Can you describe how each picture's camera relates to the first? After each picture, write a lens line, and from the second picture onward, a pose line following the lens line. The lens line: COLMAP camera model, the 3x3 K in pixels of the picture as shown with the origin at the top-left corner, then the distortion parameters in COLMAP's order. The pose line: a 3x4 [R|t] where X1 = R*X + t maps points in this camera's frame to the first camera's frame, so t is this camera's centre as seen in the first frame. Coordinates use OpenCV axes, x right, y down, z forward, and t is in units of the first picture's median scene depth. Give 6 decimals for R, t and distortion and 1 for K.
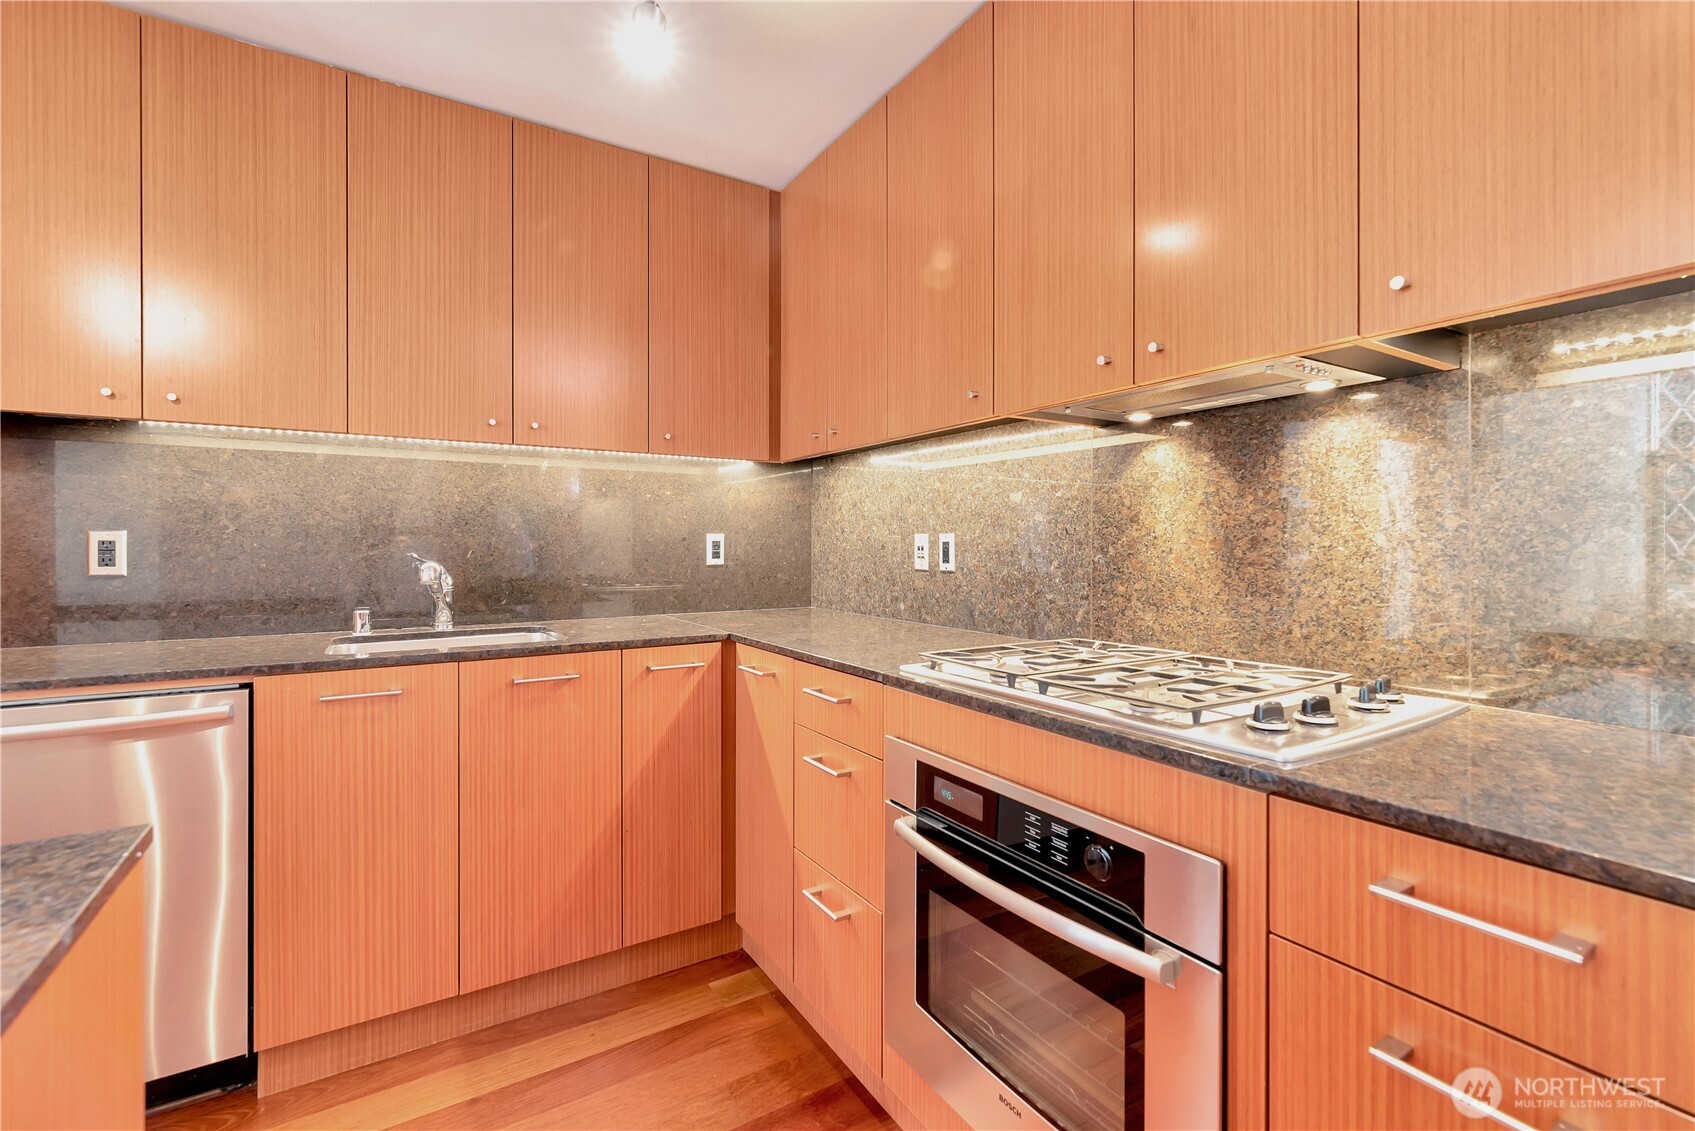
lens RADIAL K [[741.8, 0, 849.8], [0, 741.8, 549.3], [0, 0, 1]] dist [-0.000111, 0.000321]
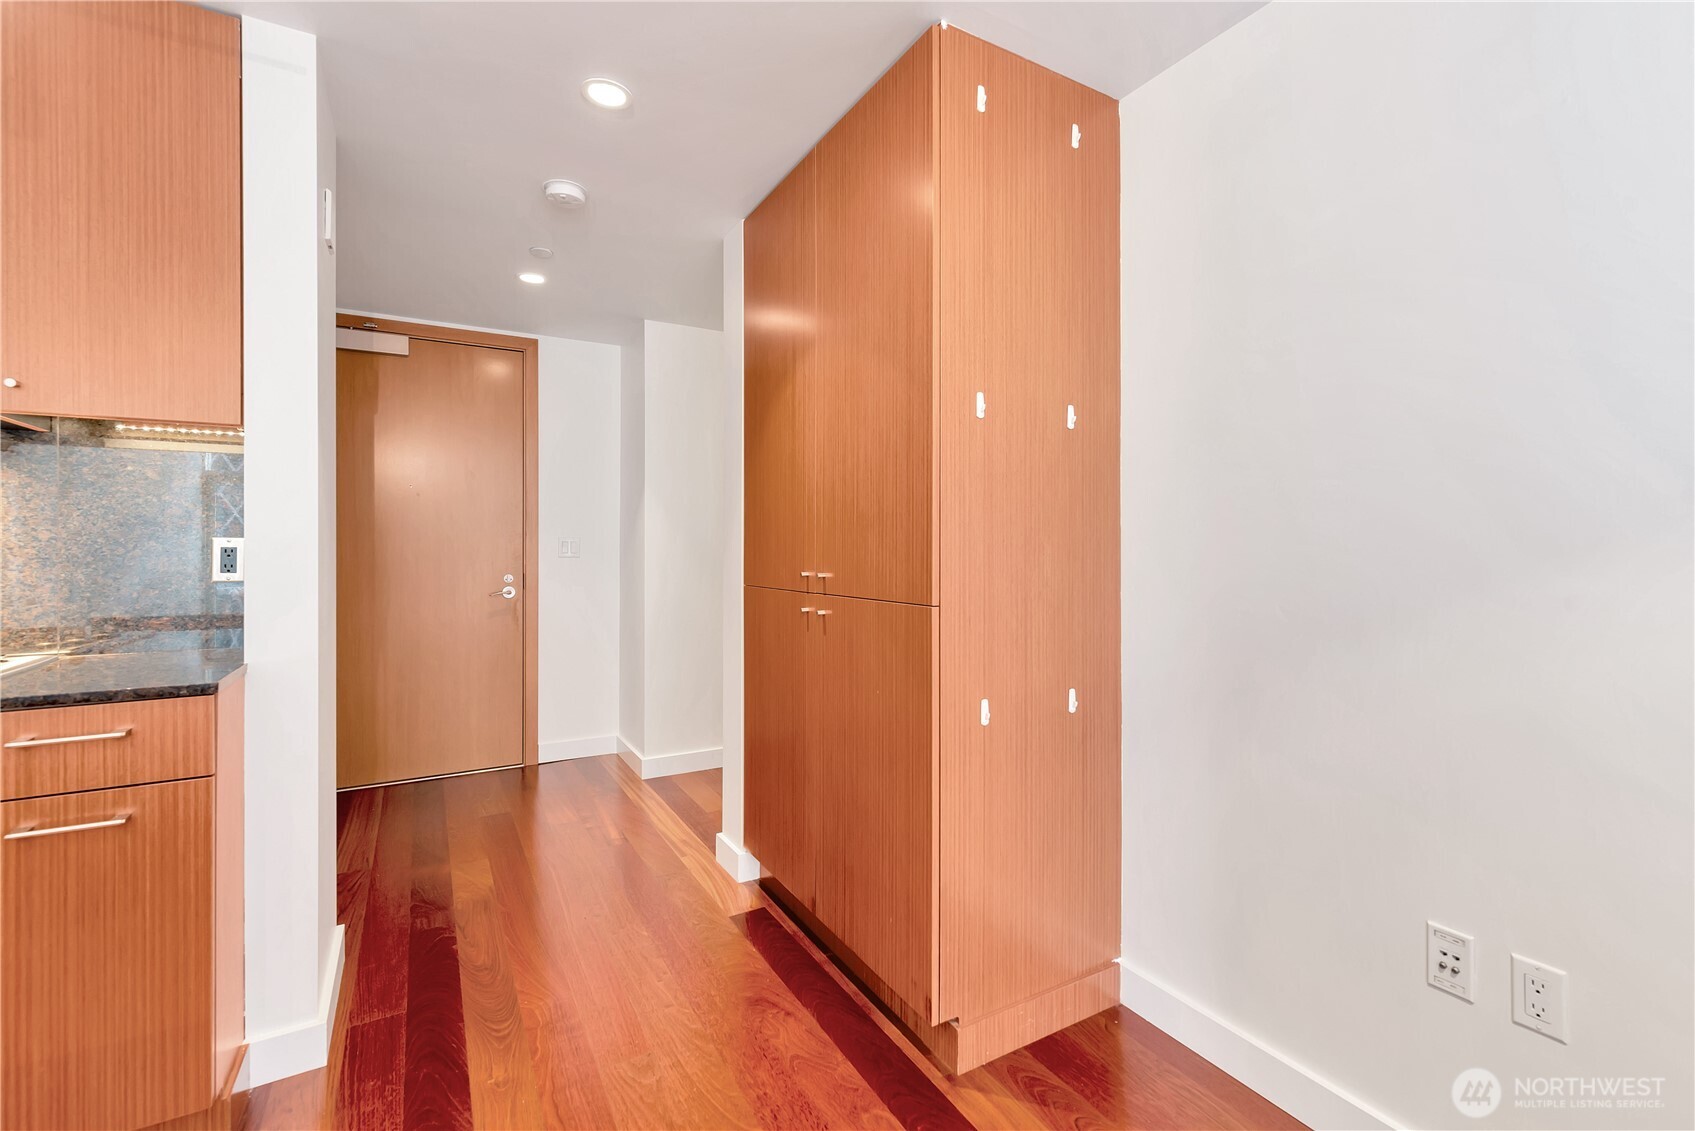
lens RADIAL K [[741.8, 0, 858.3], [0, 741.8, 547.5], [0, 0, 1]] dist [-0.000111, 0.000321]
pose [[0.032178, 0.003328, 0.999477, -0.626947], [0.004819, 0.999982, -0.003485, 0.000213], [-0.999471, 0.004928, 0.032161, -0.681498]]
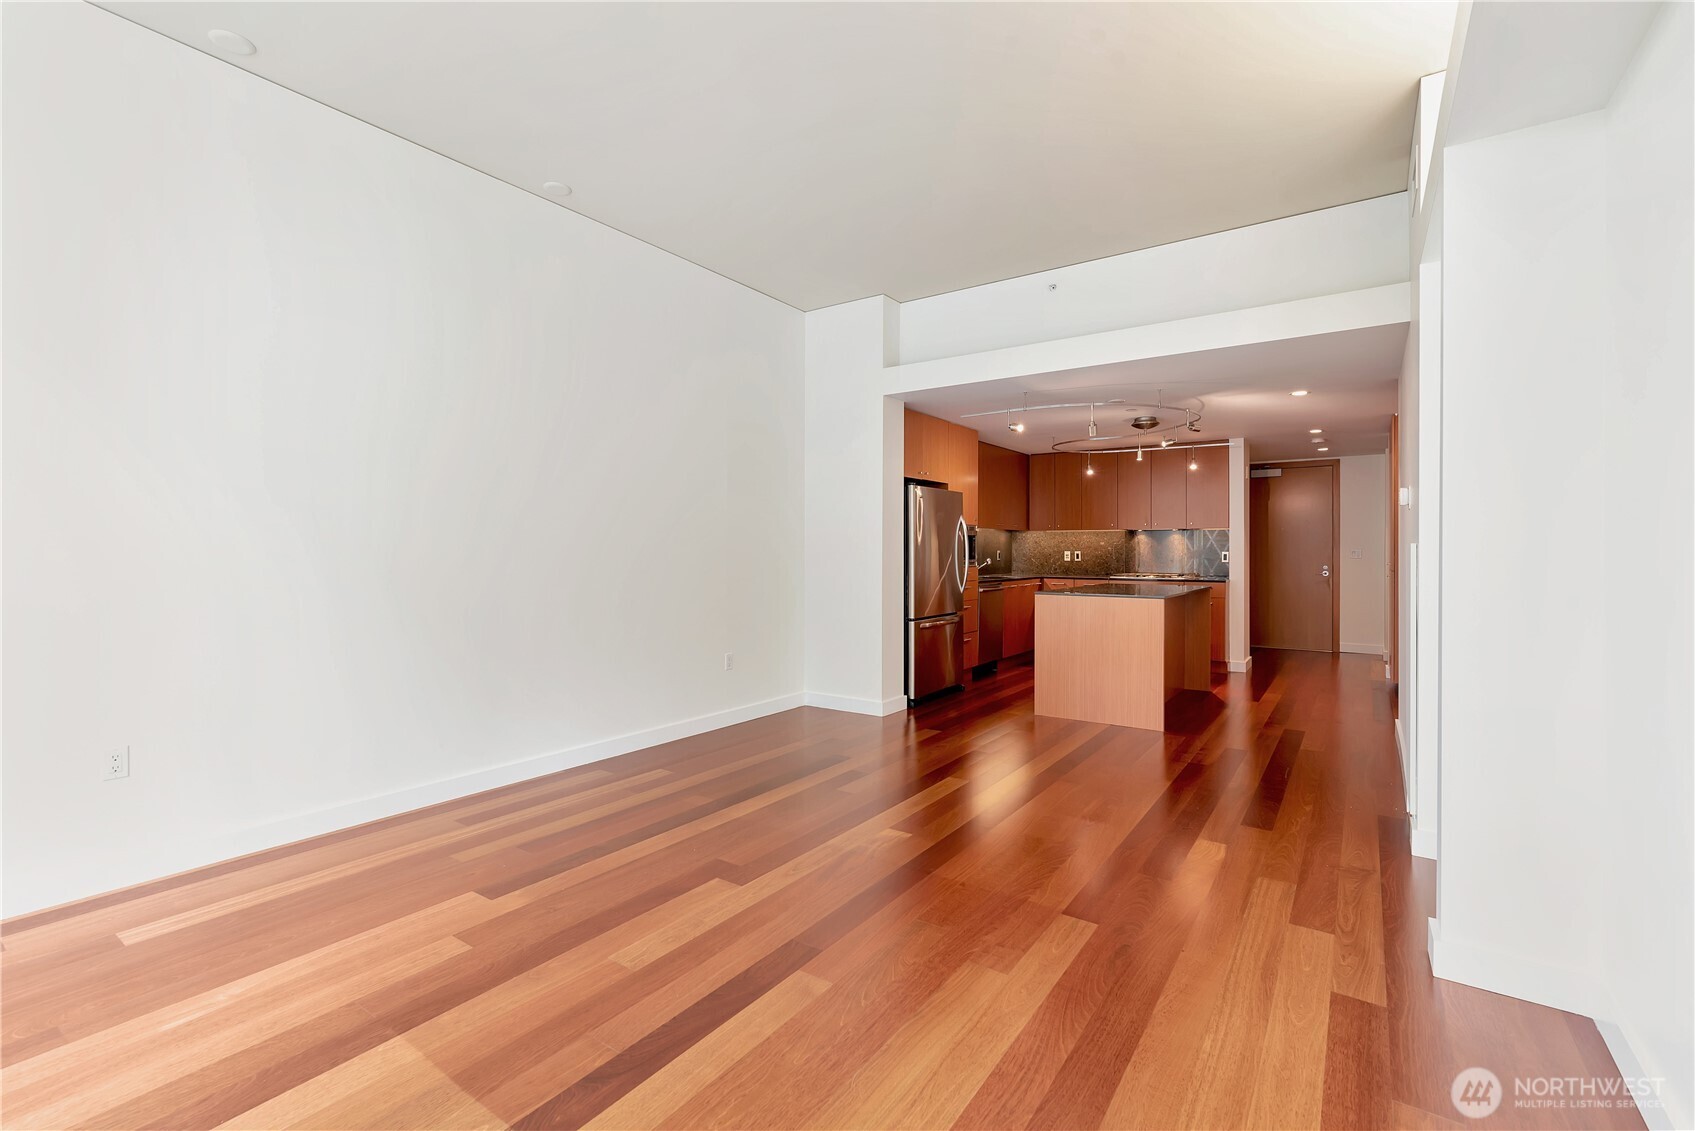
lens RADIAL K [[741.8, 0, 859.7], [0, 741.8, 559.3], [0, 0, 1]] dist [-0.000111, 0.000321]
pose [[0.916952, 0.000075, 0.398997, -4.194200], [0.000448, 0.999999, -0.001219, 0.041235], [-0.398996, 0.001296, 0.916952, -3.622414]]
